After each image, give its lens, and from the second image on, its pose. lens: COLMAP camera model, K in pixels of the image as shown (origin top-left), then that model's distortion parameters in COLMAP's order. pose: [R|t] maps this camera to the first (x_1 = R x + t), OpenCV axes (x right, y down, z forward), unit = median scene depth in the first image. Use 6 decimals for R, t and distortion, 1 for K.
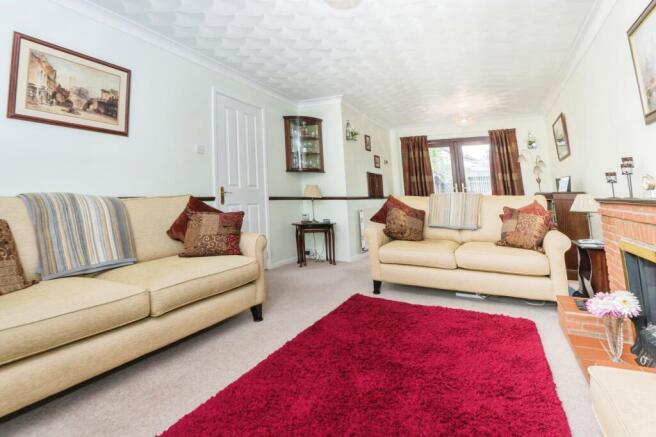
lens RADIAL K [[297.1, 0, 328.6], [0, 297.1, 170.0], [0, 0, 1]] dist [-0.033011, -0.000223]
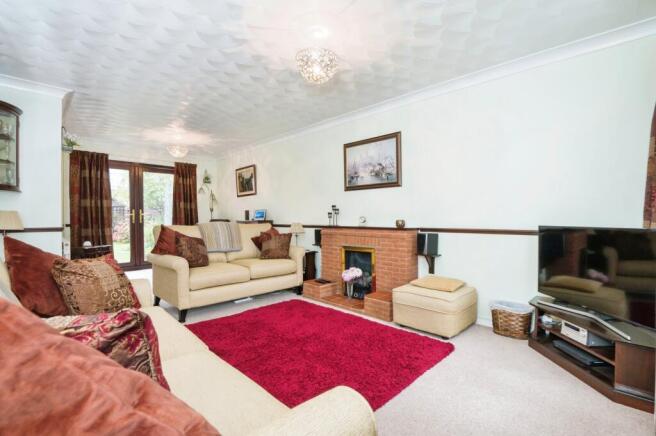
lens RADIAL K [[297.1, 0, 328.0], [0, 297.1, 218.0], [0, 0, 1]] dist [-0.031819, -0.000425]
pose [[0.344182, 0.000683, 0.938903, -0.294812], [-0.077515, 0.996607, 0.027691, -0.003274], [-0.935698, -0.082309, 0.343067, 0.100488]]
